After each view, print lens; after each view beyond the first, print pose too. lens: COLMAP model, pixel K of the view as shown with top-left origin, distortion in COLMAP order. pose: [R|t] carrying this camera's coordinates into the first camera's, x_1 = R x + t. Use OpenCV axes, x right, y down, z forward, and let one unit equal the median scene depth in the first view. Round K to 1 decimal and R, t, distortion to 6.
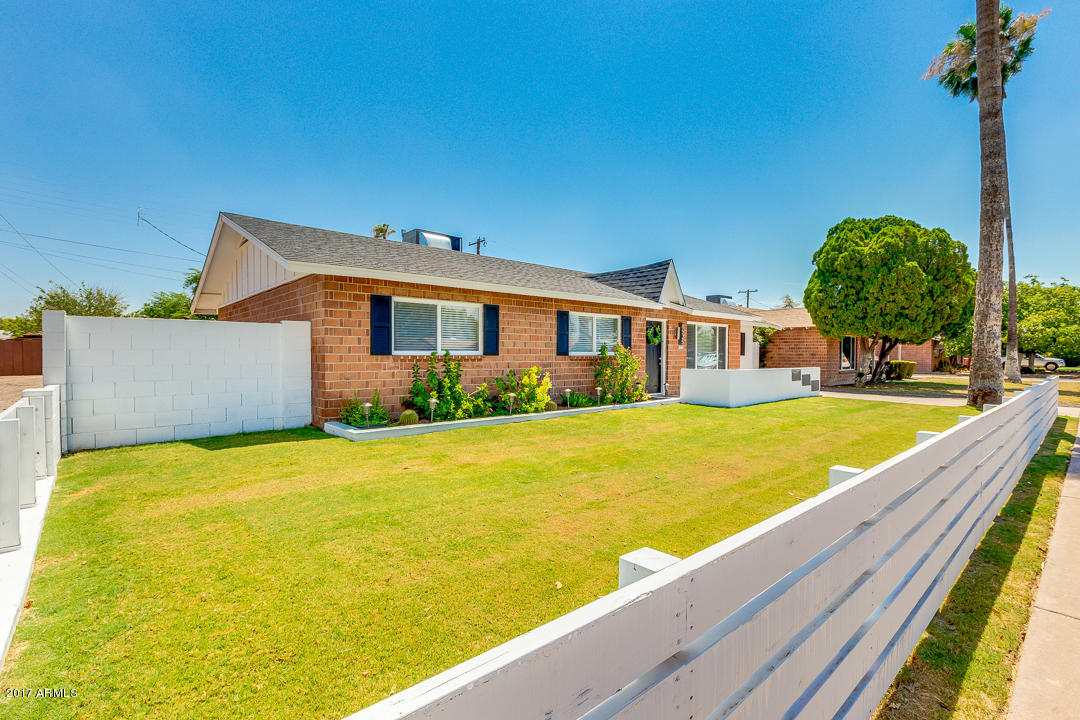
lens RADIAL K [[491.4, 0, 540.6], [0, 491.4, 361.5], [0, 0, 1]] dist [0.003169, 0.001238]
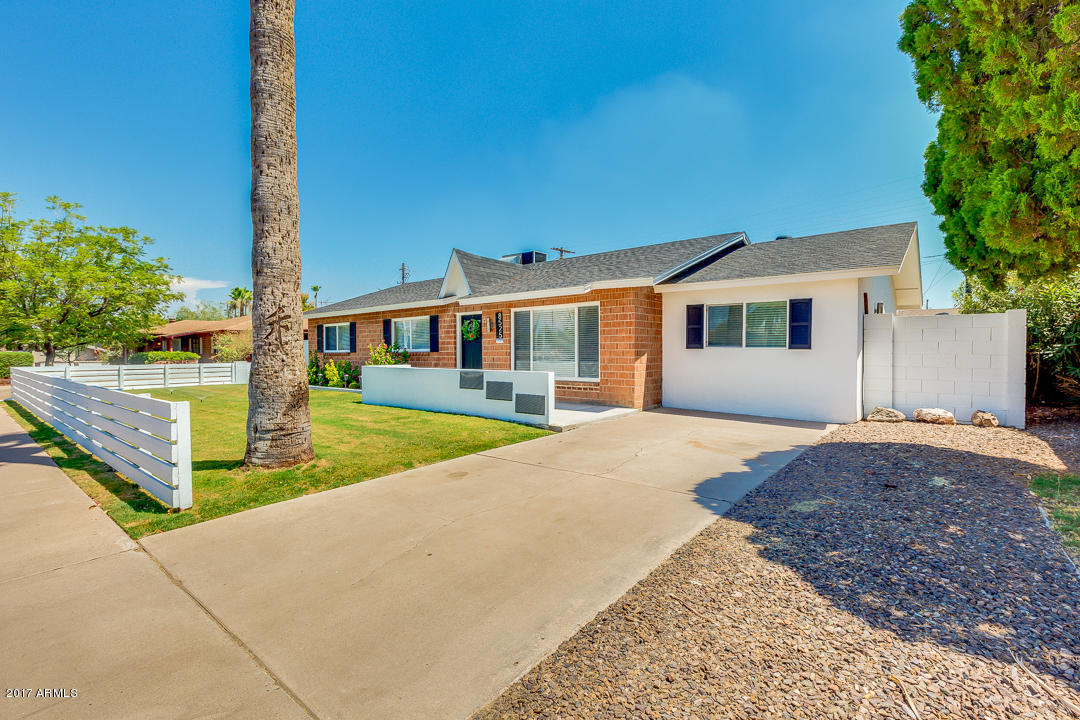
lens RADIAL K [[491.4, 0, 541.1], [0, 491.4, 358.6], [0, 0, 1]] dist [0.003169, 0.001238]
pose [[0.141544, 0.010365, -0.989878, 1.327233], [-0.009745, 0.999911, 0.009077, -0.009545], [0.989884, 0.008362, 0.141633, 1.120402]]
